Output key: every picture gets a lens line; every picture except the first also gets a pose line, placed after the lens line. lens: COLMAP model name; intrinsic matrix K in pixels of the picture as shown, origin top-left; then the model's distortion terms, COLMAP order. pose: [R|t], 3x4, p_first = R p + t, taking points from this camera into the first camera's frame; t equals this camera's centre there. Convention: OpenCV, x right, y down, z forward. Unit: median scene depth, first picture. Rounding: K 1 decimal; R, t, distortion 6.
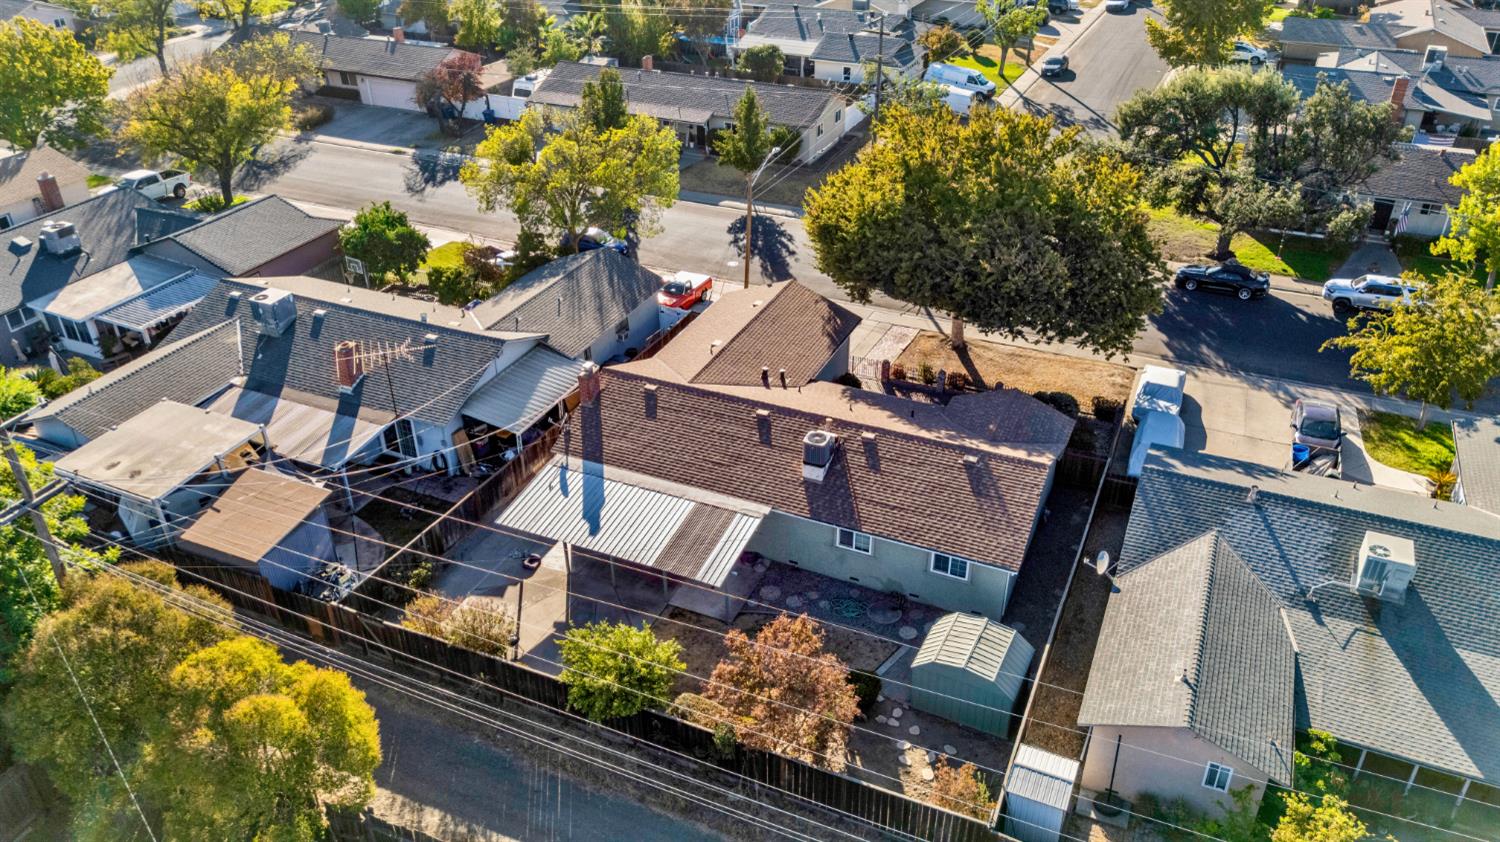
lens RADIAL K [[1095.5, 0, 750.0], [0, 1095.5, 421.0], [0, 0, 1]] dist [0.044130, -0.037877]
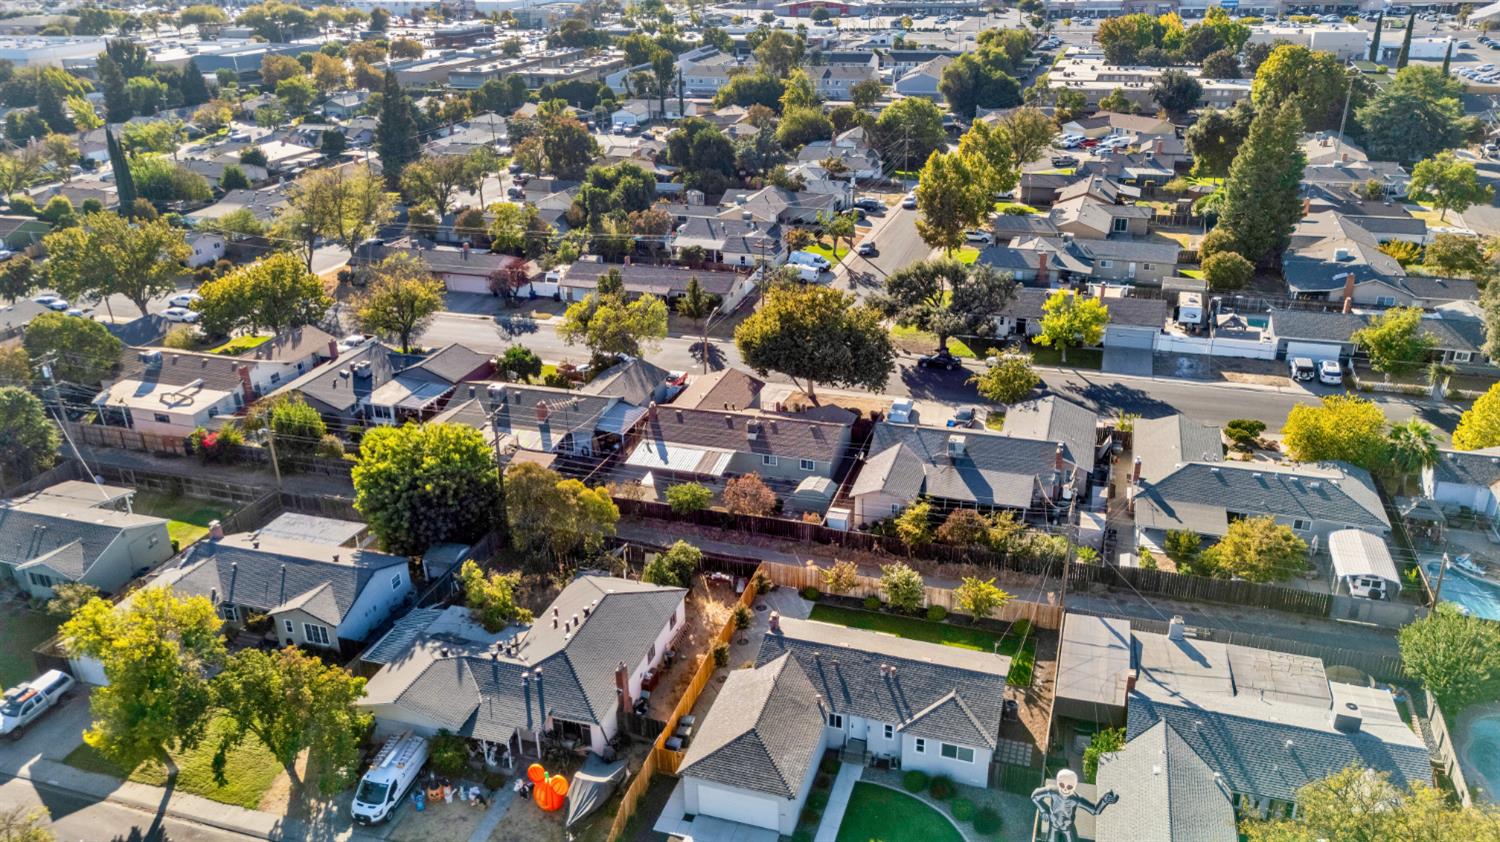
lens RADIAL K [[1095.5, 0, 750.0], [0, 1095.5, 421.0], [0, 0, 1]] dist [0.044130, -0.037877]
pose [[0.993475, -0.057724, 0.098368, -0.138523], [0.069768, 0.989857, -0.123760, 0.235571], [-0.090226, 0.129815, 0.987425, -1.075740]]
